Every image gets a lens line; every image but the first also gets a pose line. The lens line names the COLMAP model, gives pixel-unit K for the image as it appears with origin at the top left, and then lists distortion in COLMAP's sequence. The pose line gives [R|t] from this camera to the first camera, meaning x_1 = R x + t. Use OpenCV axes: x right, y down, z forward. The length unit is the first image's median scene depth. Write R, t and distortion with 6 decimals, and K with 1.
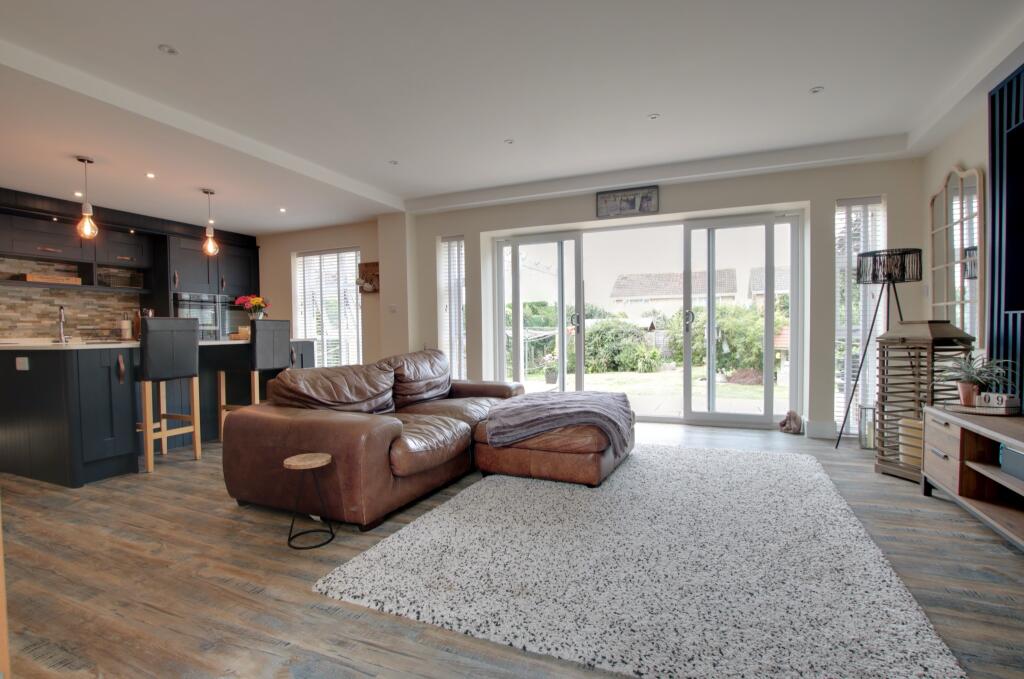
lens RADIAL K [[475.0, 0, 514.0], [0, 475.0, 345.5], [0, 0, 1]] dist [-0.026121, 0.000584]
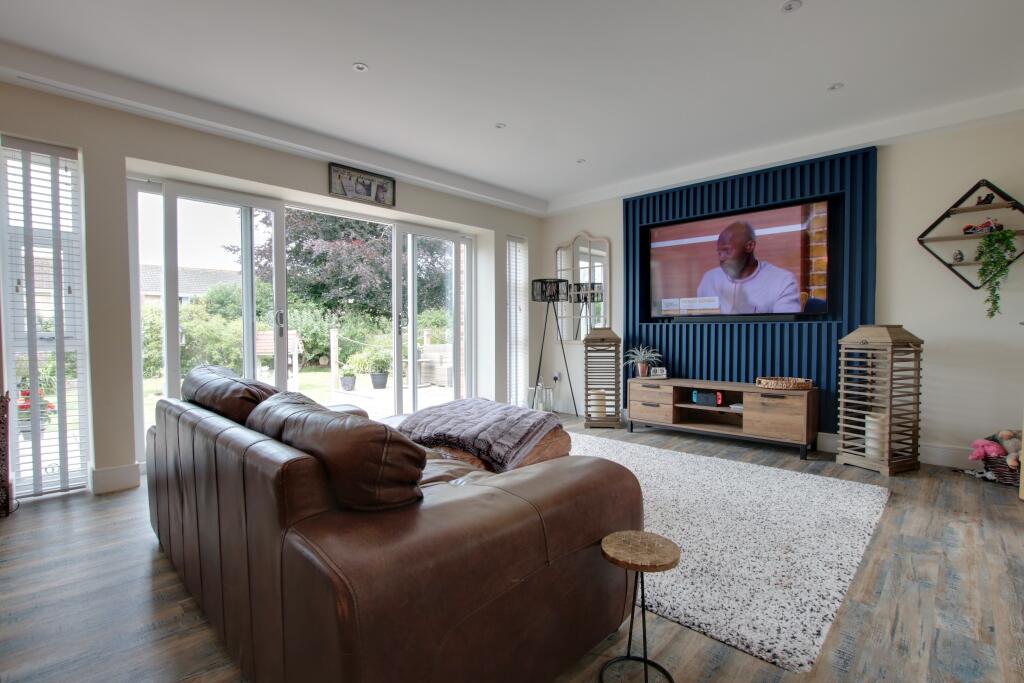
lens RADIAL K [[475.0, 0, 514.0], [0, 475.0, 347.5], [0, 0, 1]] dist [-0.026121, 0.000584]
pose [[0.363835, -0.019511, 0.931259, -0.490225], [0.028050, 0.999557, 0.009983, -0.006212], [-0.931041, 0.022489, 0.364221, 0.441547]]
